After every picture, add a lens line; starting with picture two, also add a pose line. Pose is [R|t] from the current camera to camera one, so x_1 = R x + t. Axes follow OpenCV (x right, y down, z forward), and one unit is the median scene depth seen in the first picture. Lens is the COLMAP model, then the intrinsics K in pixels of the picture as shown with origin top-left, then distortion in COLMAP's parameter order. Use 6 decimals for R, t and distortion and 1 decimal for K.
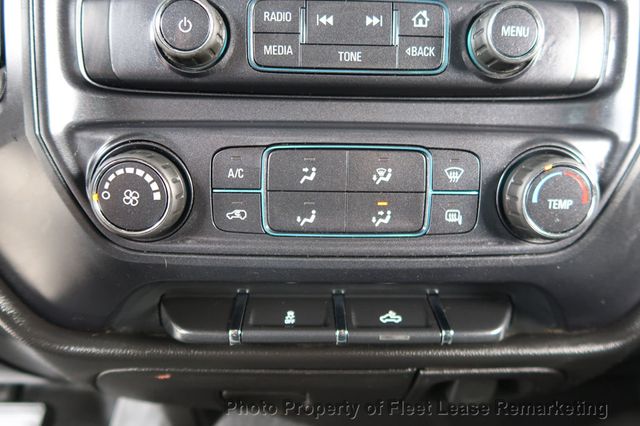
lens RADIAL K [[435.3, 0, 319.1], [0, 435.3, 216.1], [0, 0, 1]] dist [-0.016297, 0.000090]
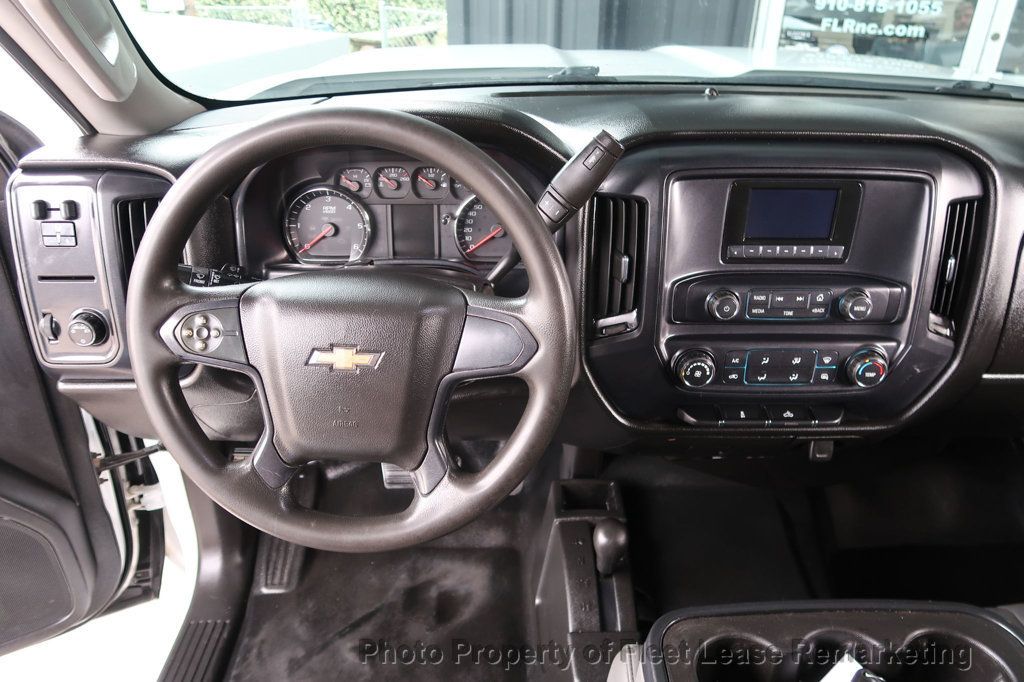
lens RADIAL K [[696.5, 0, 516.6], [0, 696.5, 343.0], [0, 0, 1]] dist [-0.016297, 0.000090]
pose [[0.999900, 0.001038, -0.014087, -1.316998], [0.002384, 0.970597, 0.240698, -1.095301], [0.013923, -0.240707, 0.970498, -2.650138]]
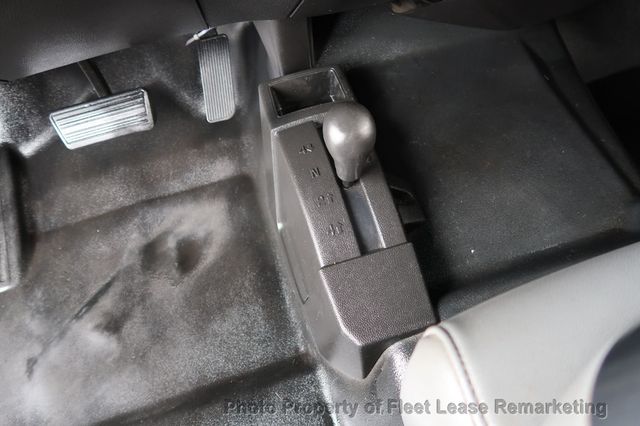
lens RADIAL K [[435.3, 0, 320.9], [0, 435.3, 212.0], [0, 0, 1]] dist [-0.016297, 0.000090]
pose [[0.964131, -0.262041, 0.042253, -1.049146], [0.182302, 0.769452, 0.612136, 0.345429], [-0.192916, -0.582476, 0.789623, -0.179402]]
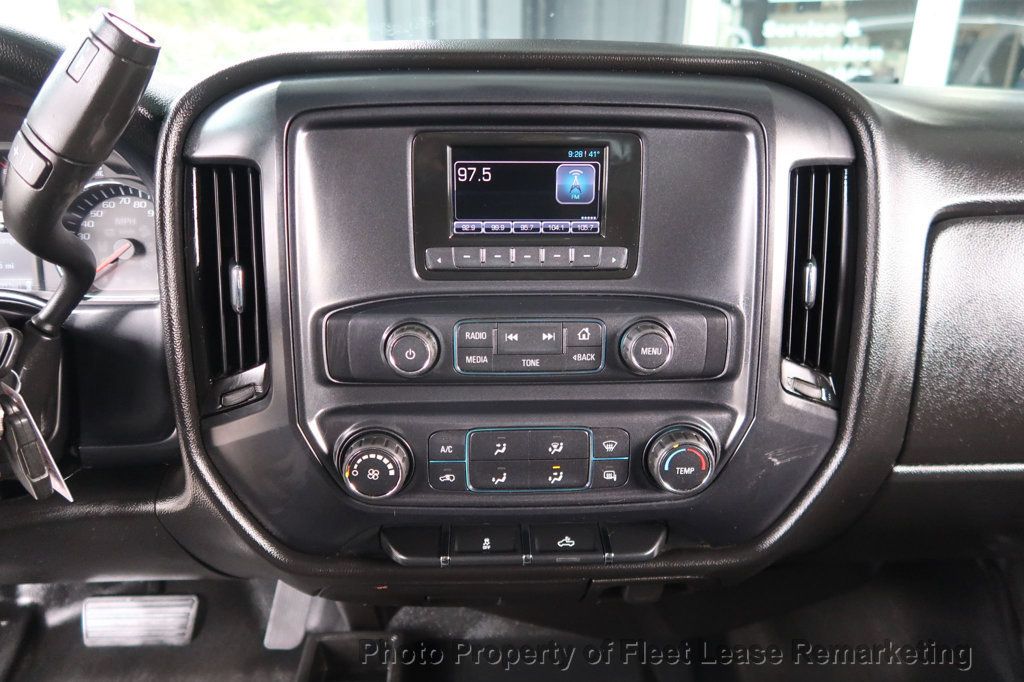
lens RADIAL K [[696.5, 0, 512.9], [0, 696.5, 342.7], [0, 0, 1]] dist [-0.016297, 0.000090]
pose [[0.999855, -0.012390, 0.011653, -0.007466], [0.011125, 0.994622, 0.102971, -0.634385], [-0.012866, -0.102826, 0.994616, -1.087625]]
